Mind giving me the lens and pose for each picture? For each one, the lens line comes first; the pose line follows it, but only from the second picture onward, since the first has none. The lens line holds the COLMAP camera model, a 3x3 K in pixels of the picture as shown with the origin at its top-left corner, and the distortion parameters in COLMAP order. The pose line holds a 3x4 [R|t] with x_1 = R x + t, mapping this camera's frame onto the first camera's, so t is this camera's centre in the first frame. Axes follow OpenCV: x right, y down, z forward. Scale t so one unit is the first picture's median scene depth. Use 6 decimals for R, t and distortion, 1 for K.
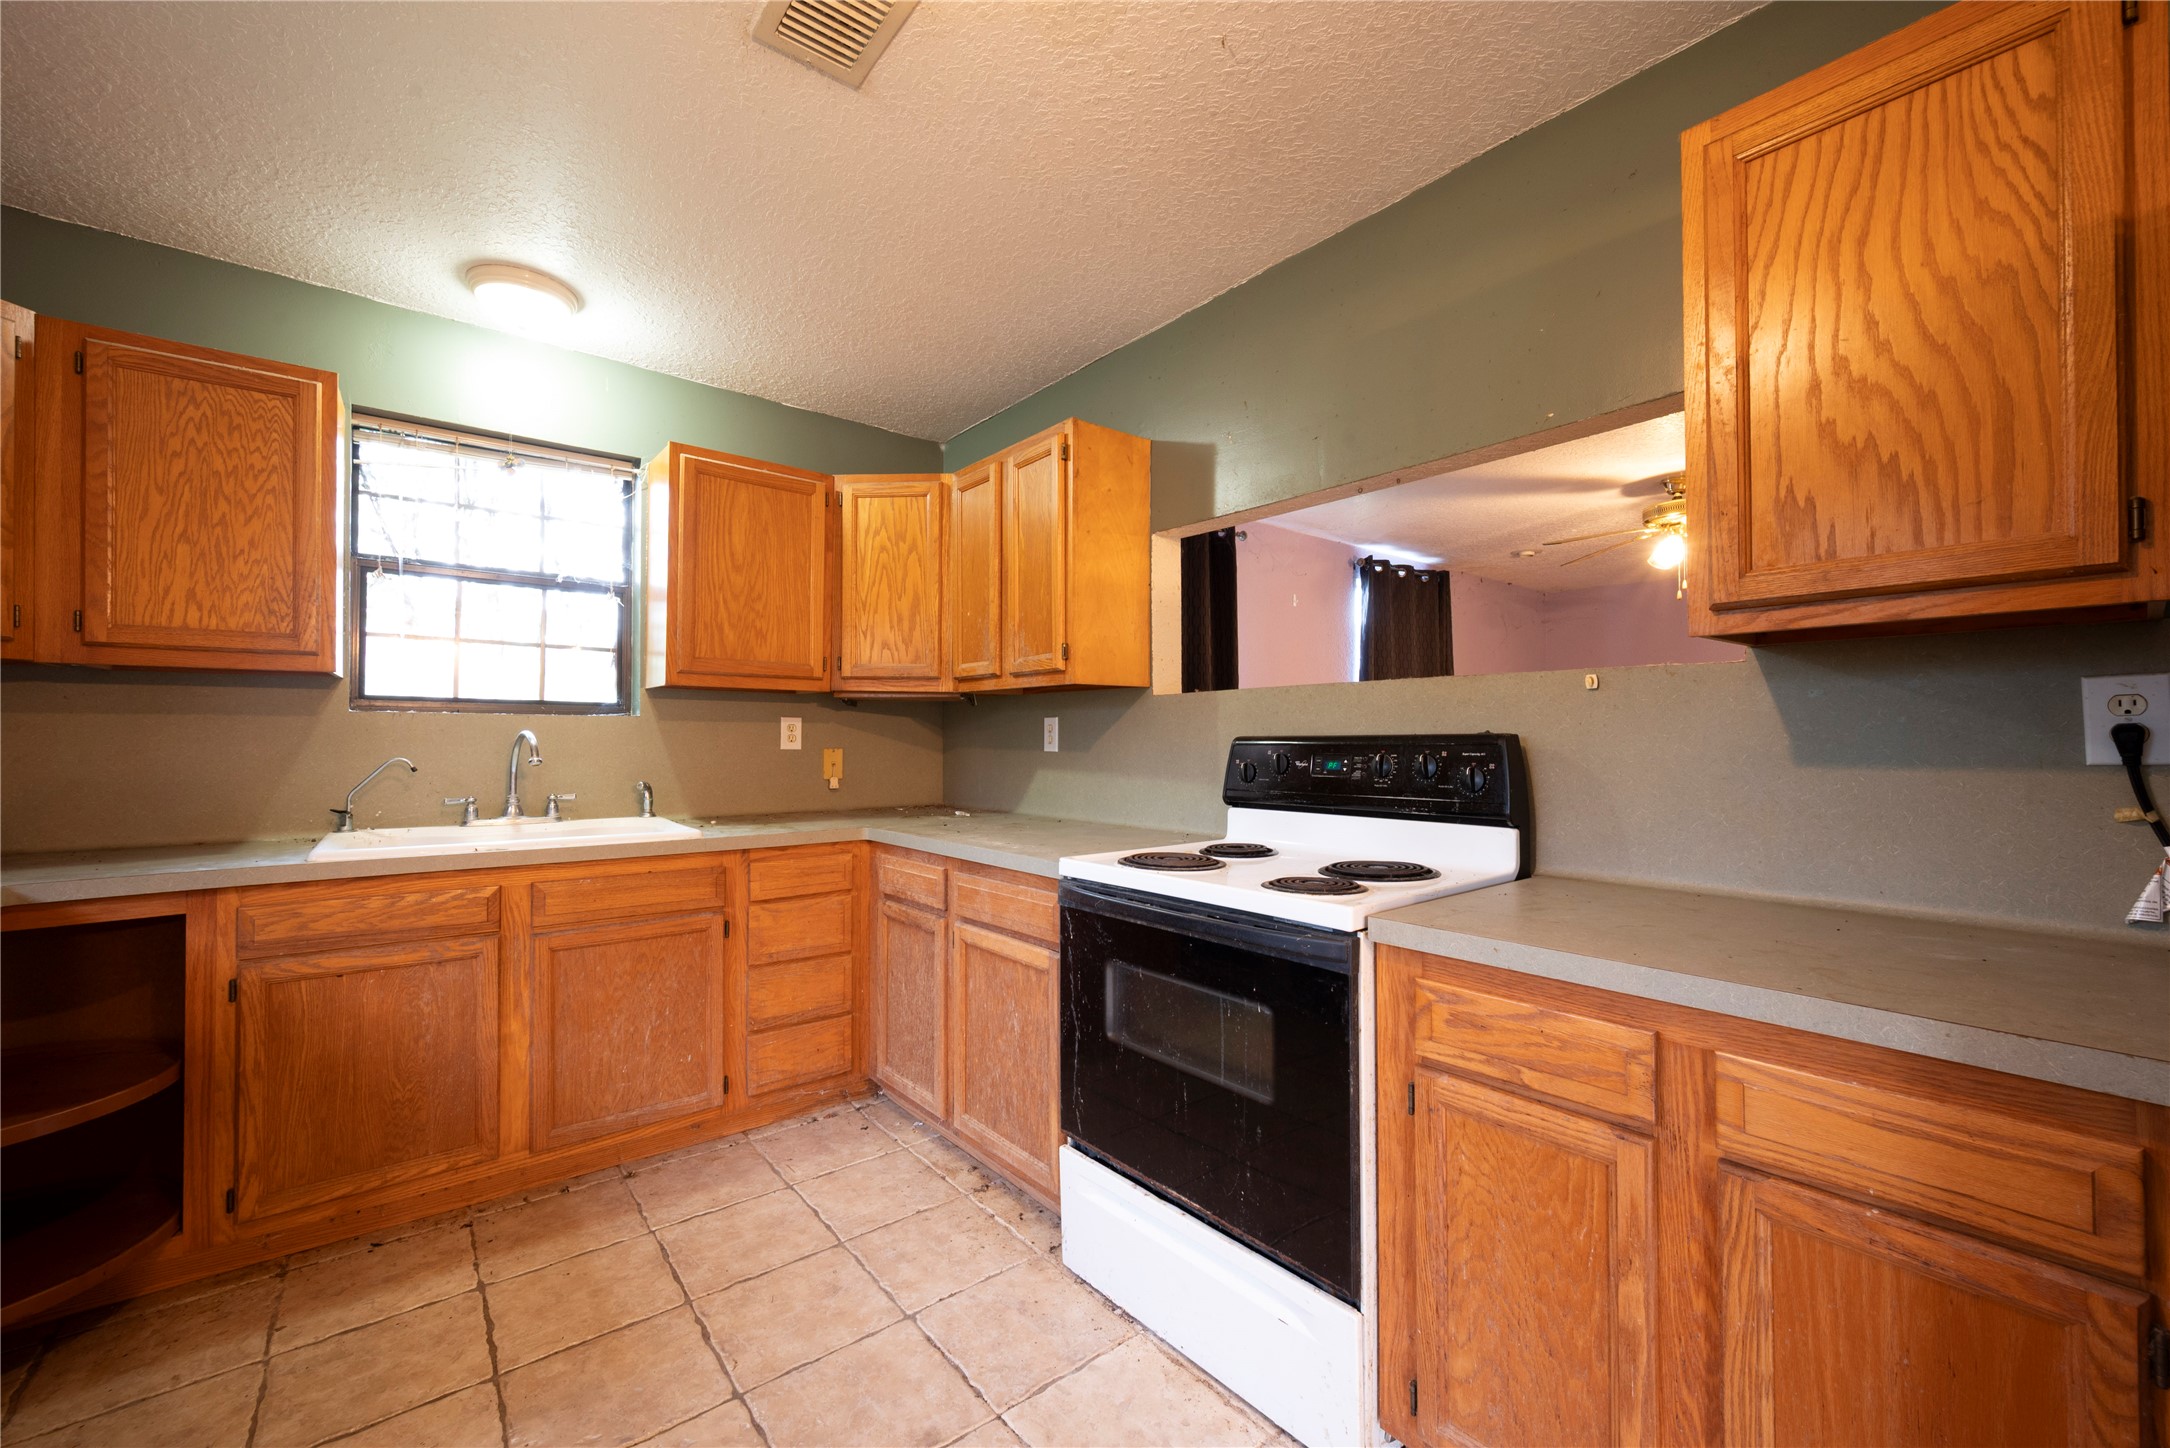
lens RADIAL K [[853.0, 0, 1095.8], [0, 853.0, 729.4], [0, 0, 1]] dist [-0.000668, 0.000129]
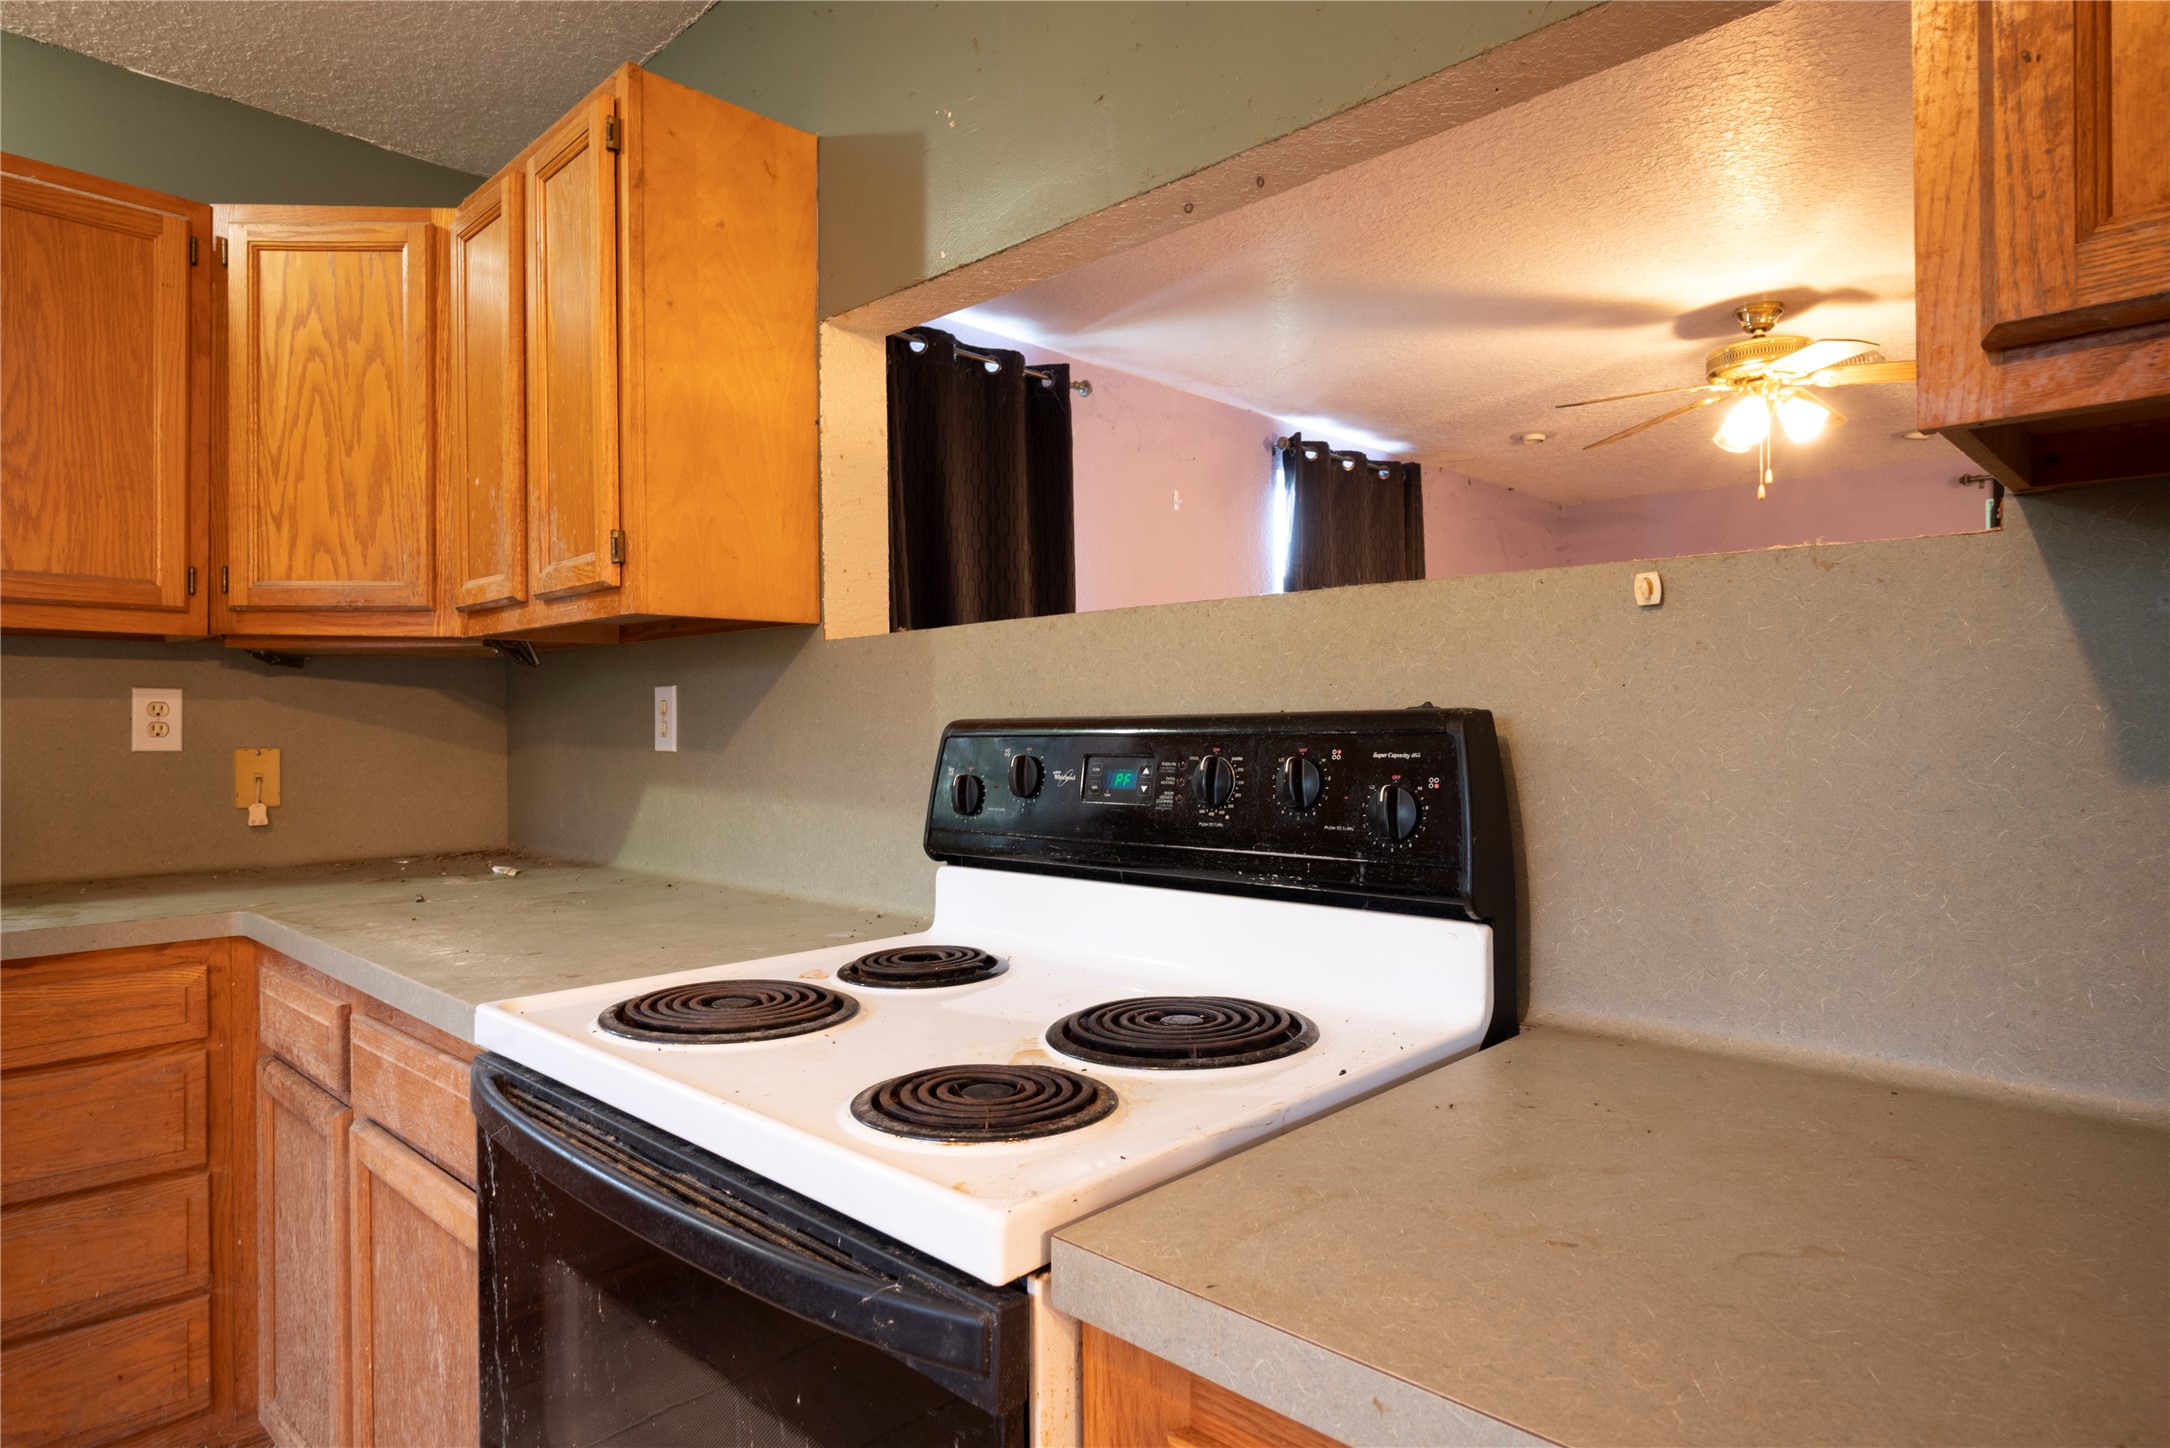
lens RADIAL K [[1212.1, 0, 1097.1], [0, 1212.1, 728.4], [0, 0, 1]] dist [-0.002869, 0.000099]
pose [[0.993122, -0.006611, 0.116893, 0.153695], [0.005110, 0.999901, 0.013134, 0.004223], [-0.116968, -0.012446, 0.993058, 0.280607]]
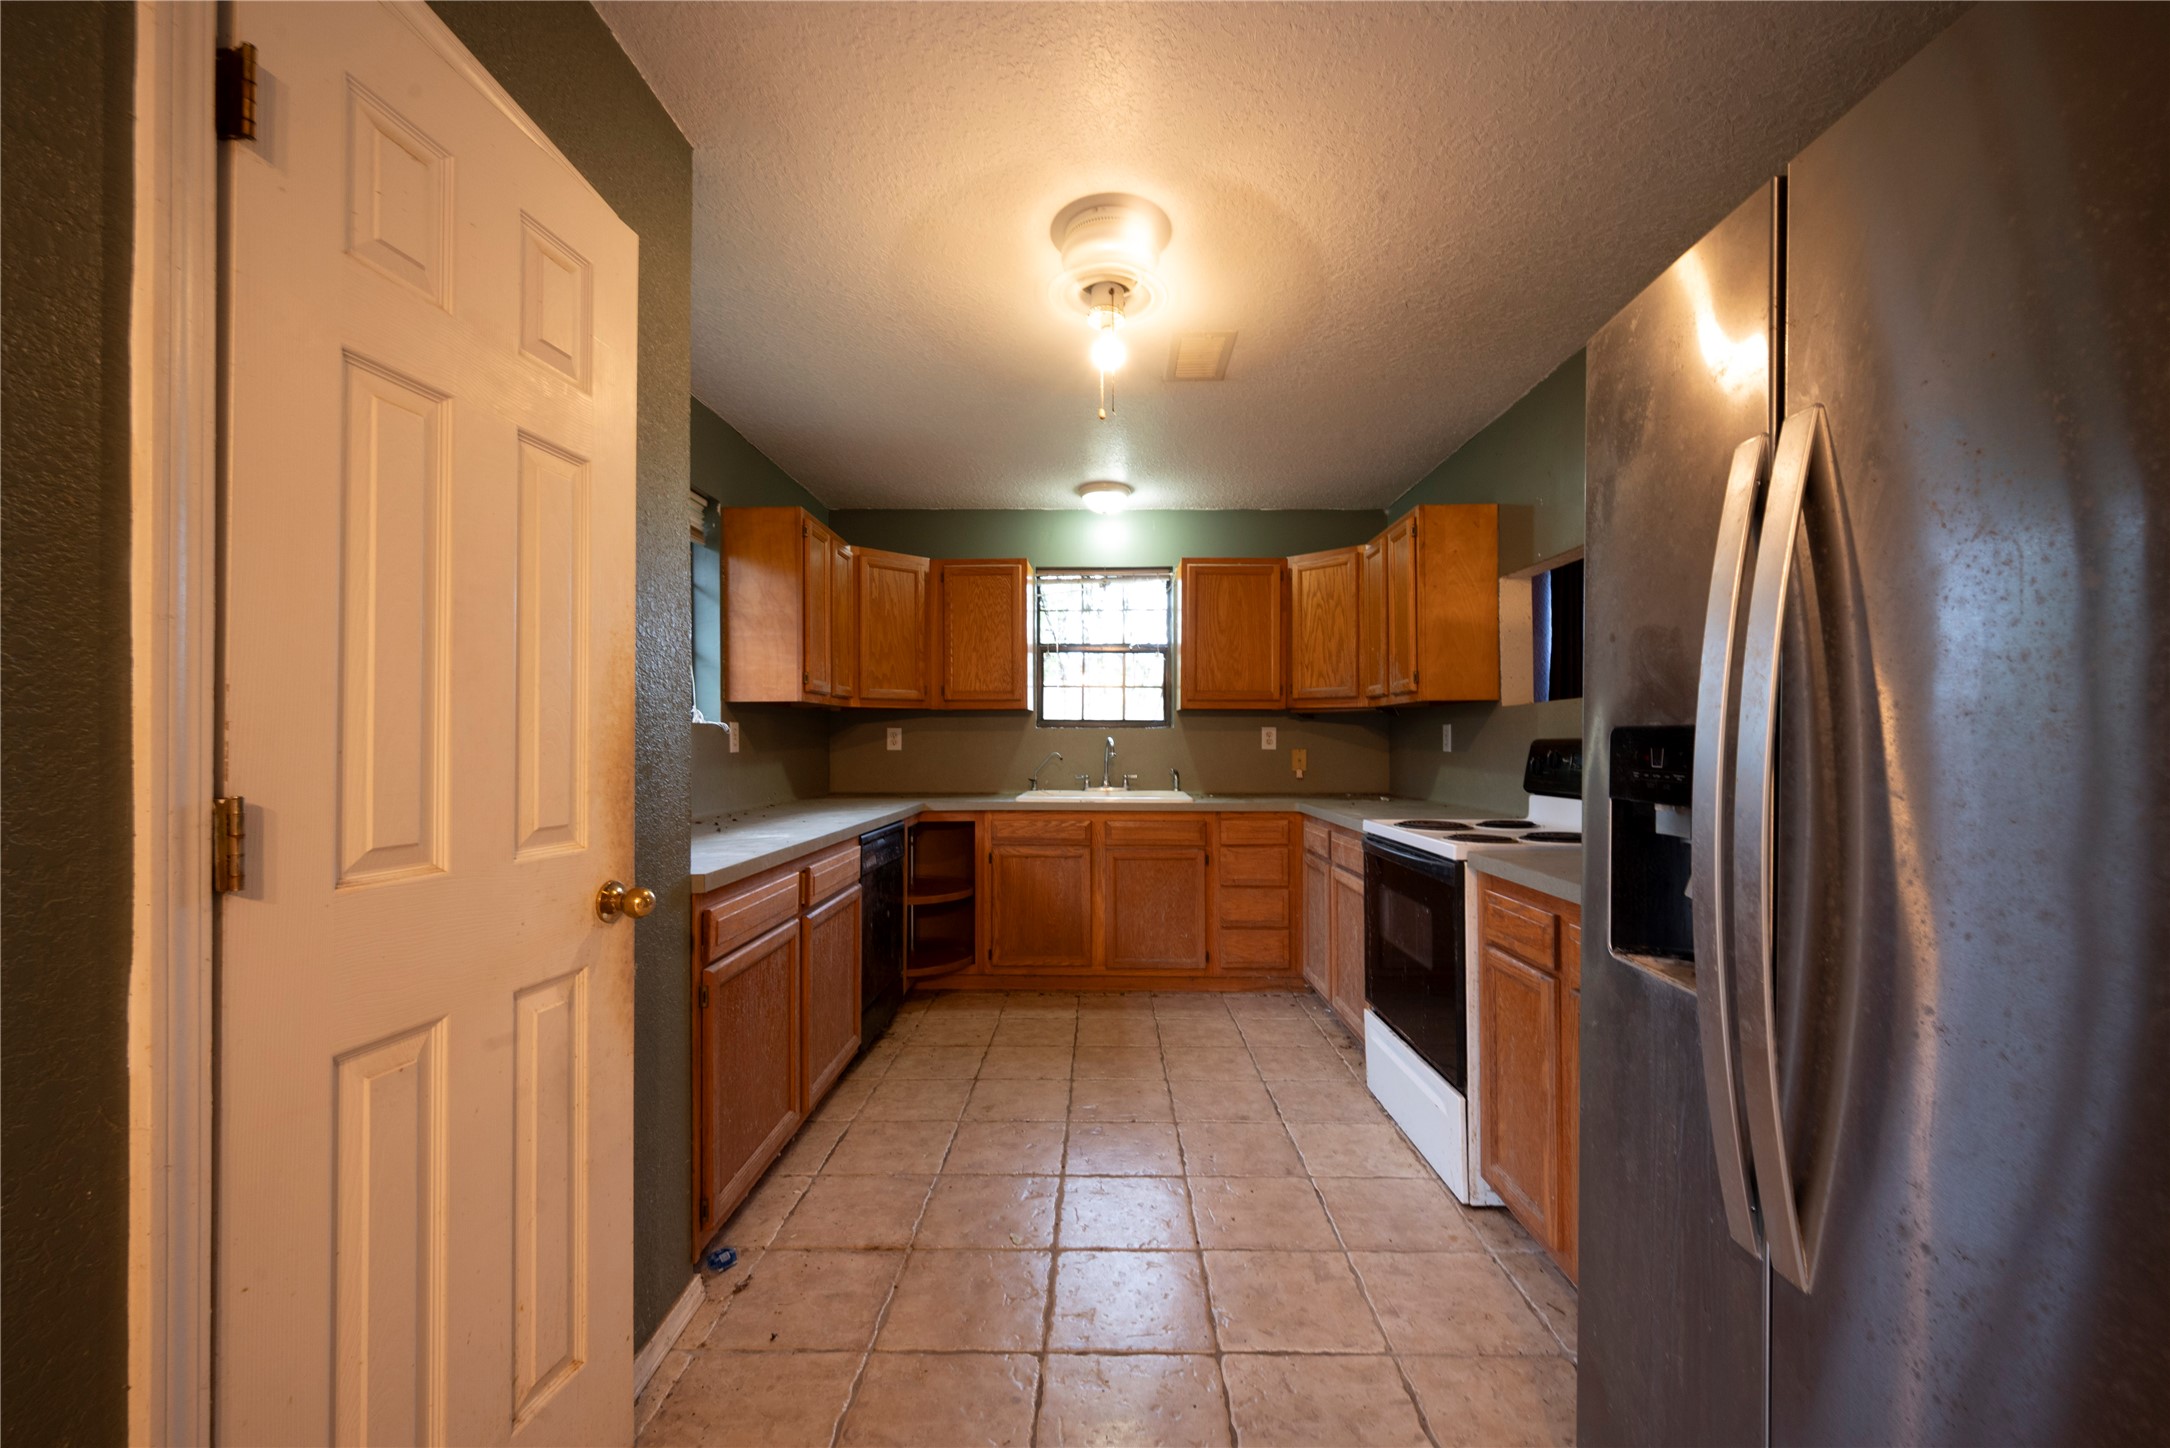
lens RADIAL K [[853.0, 0, 1095.8], [0, 853.0, 729.4], [0, 0, 1]] dist [-0.000668, 0.000129]
pose [[0.765509, -0.011685, -0.643319, 0.446004], [0.008787, 0.999932, -0.007706, -0.002228], [0.643365, 0.000246, 0.765559, -0.368087]]
